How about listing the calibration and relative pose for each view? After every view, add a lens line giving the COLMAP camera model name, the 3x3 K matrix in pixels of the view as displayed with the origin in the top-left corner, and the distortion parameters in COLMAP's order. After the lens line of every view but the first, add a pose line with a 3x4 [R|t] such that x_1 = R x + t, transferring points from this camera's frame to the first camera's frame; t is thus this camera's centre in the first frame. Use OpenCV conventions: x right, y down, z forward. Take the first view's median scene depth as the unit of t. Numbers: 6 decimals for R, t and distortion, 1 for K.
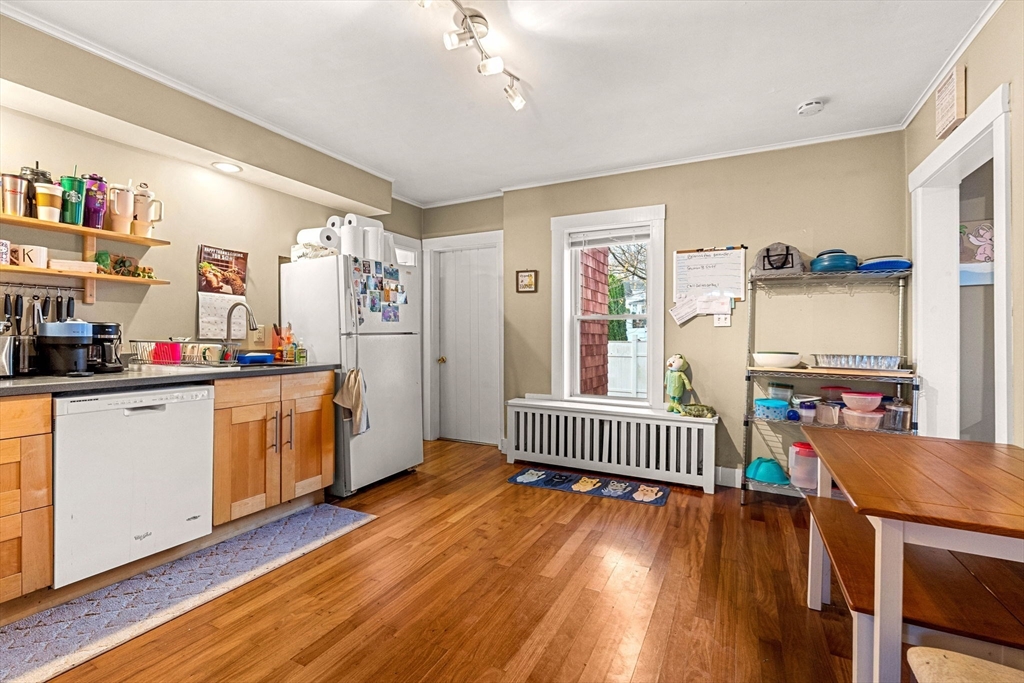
lens RADIAL K [[447.4, 0, 512.8], [0, 447.4, 334.6], [0, 0, 1]] dist [-0.005068, -0.000308]
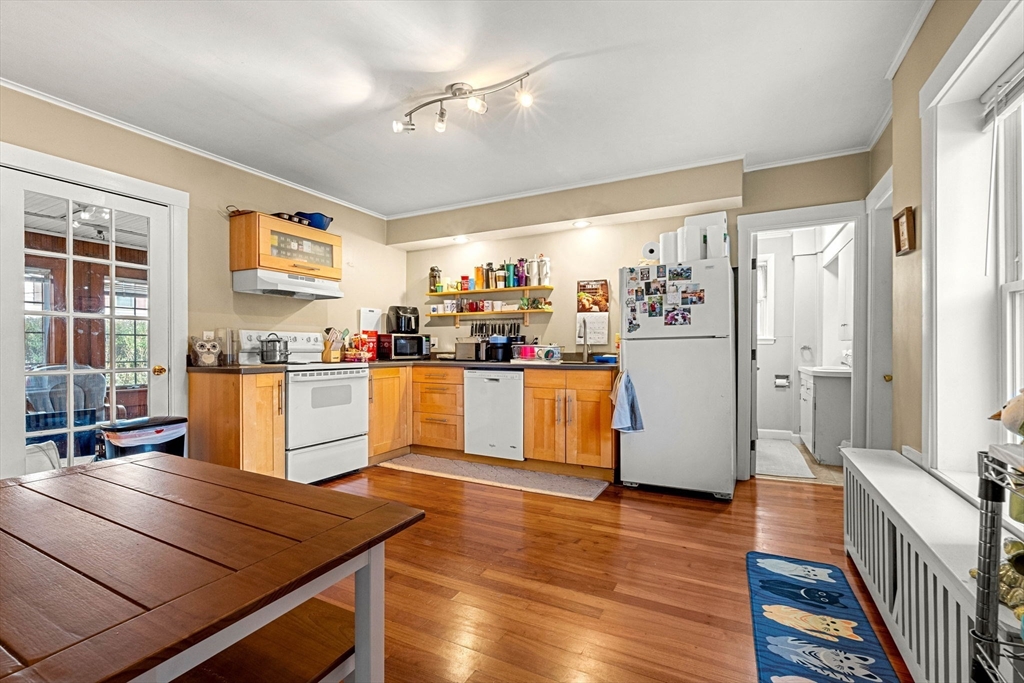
lens RADIAL K [[447.4, 0, 514.5], [0, 447.4, 350.4], [0, 0, 1]] dist [-0.005068, -0.000308]
pose [[0.006687, 0.005828, -0.999961, 0.763821], [0.005597, 0.999967, 0.005865, 0.019112], [0.999962, -0.005636, 0.006654, 0.744382]]
